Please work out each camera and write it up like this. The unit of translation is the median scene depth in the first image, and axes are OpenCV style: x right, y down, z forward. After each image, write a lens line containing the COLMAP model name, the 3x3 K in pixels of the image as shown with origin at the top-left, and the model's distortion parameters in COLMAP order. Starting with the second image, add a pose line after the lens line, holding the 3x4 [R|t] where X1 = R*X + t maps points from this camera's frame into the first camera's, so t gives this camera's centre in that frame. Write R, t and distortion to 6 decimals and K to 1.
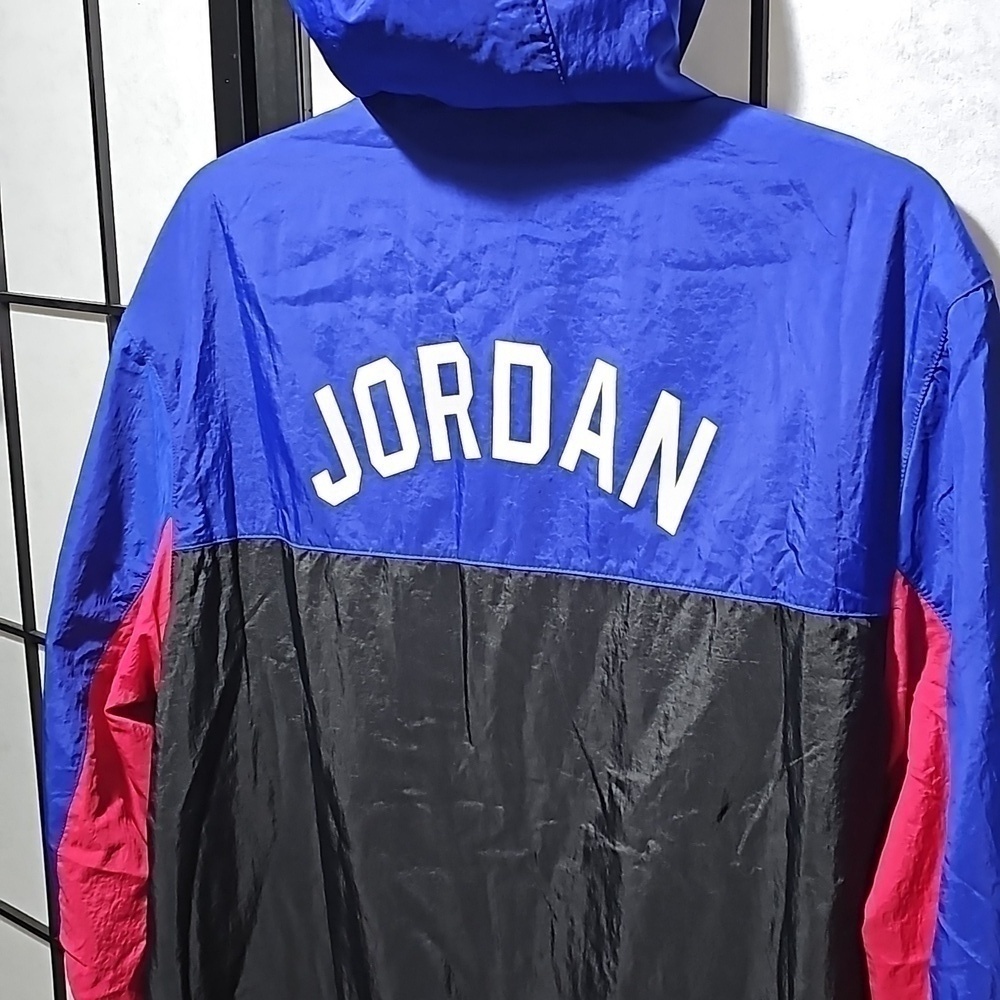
lens RADIAL K [[1435.9, 0, 497.7], [0, 1435.9, 486.4], [0, 0, 1]] dist [0.203522, -0.461180]
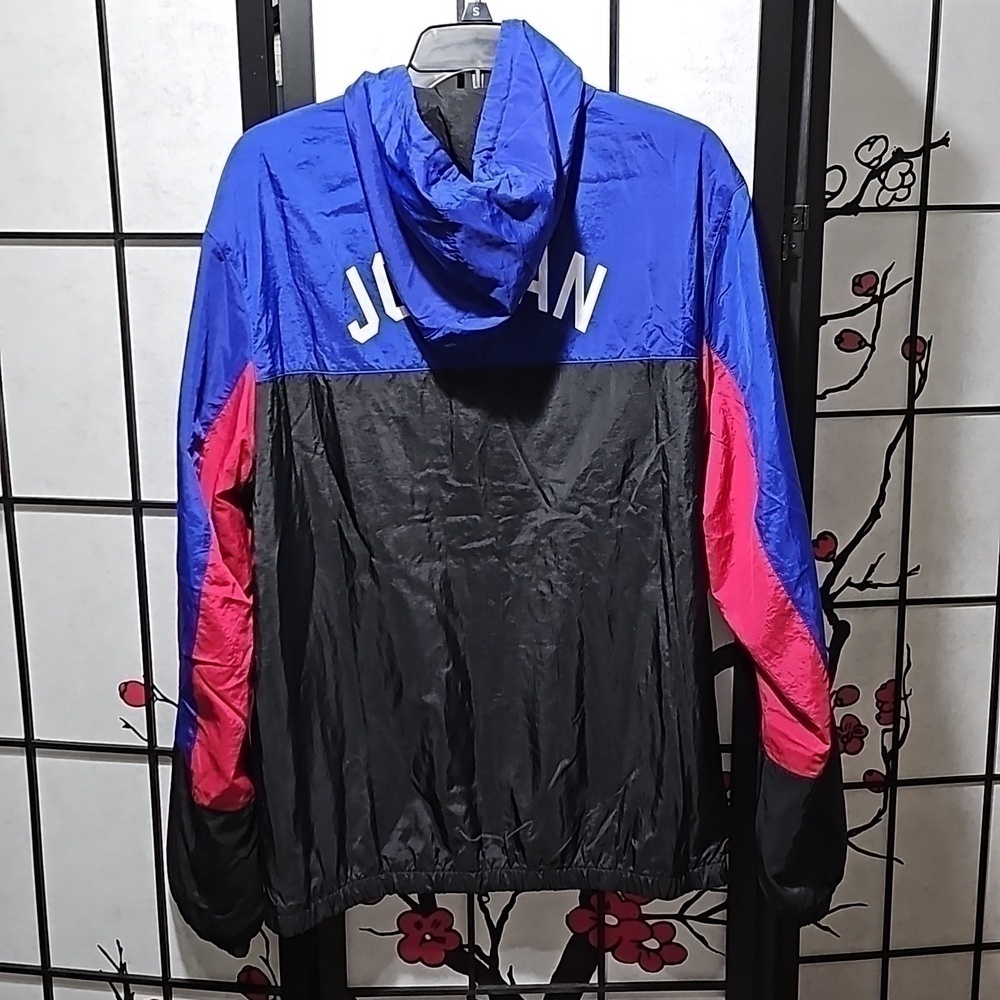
lens RADIAL K [[1435.9, 0, 497.7], [0, 1435.9, 486.4], [0, 0, 1]] dist [0.203522, -0.461180]
pose [[0.864171, -0.112112, 0.490550, -0.838674], [0.119012, 0.992743, 0.017230, 0.172507], [-0.488922, 0.043492, 0.871243, -0.487107]]
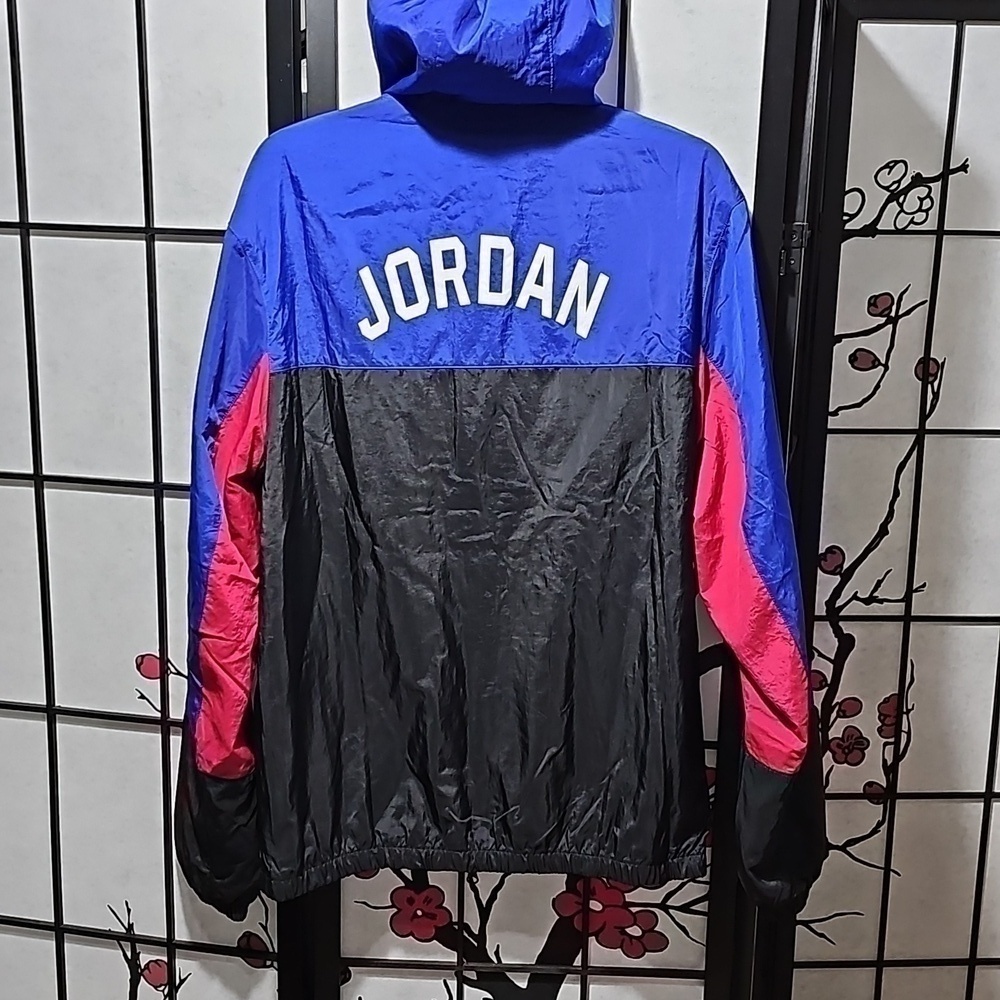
lens RADIAL K [[1430.4, 0, 500.0], [0, 1430.4, 500.0], [0, 0, 1]] dist [0.202901, -0.476427]
pose [[0.887321, -0.075014, 0.455010, -0.807848], [0.078713, 0.996838, 0.010843, 0.205948], [-0.454384, 0.026194, 0.890420, -0.584902]]
